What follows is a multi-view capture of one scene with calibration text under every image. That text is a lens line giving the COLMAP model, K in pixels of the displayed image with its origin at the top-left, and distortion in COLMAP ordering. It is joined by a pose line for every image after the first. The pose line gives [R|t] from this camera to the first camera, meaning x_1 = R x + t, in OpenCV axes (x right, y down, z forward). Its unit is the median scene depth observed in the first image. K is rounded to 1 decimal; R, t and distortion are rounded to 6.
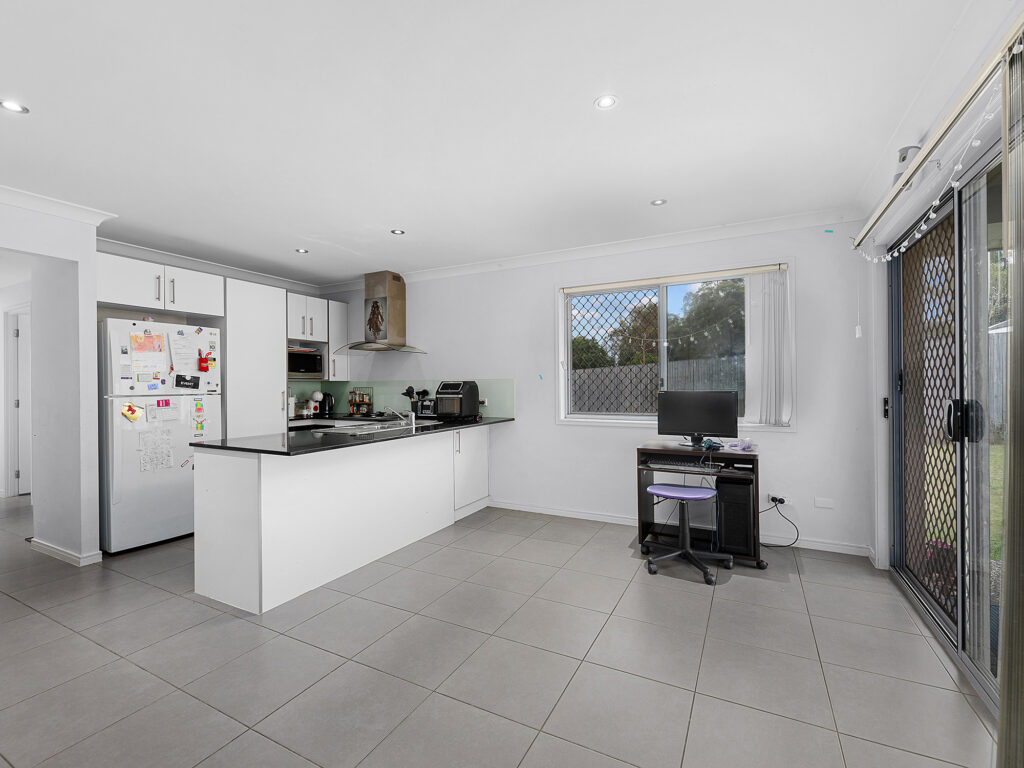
lens RADIAL K [[464.0, 0, 509.0], [0, 464.0, 385.9], [0, 0, 1]] dist [-0.000441, -0.000067]
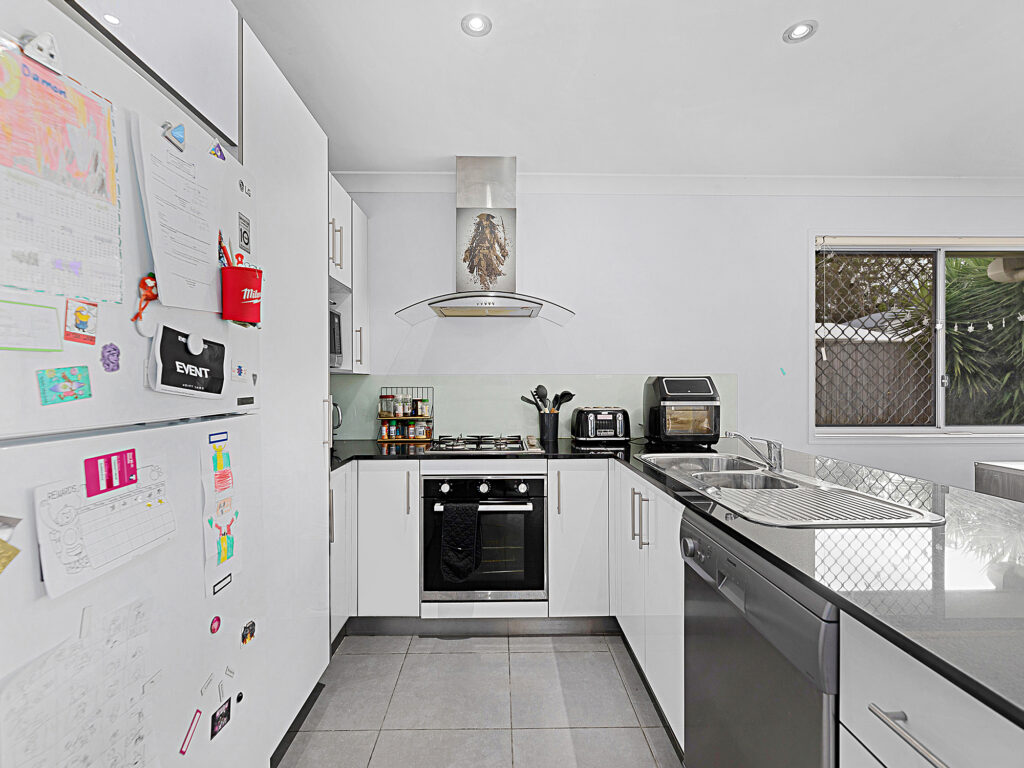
lens RADIAL K [[464.0, 0, 511.2], [0, 464.0, 383.6], [0, 0, 1]] dist [-0.000441, -0.000067]
pose [[0.878063, 0.005308, 0.478516, -0.648660], [-0.003646, 0.999984, -0.004403, 0.001749], [-0.478531, 0.002122, 0.878068, 0.708747]]
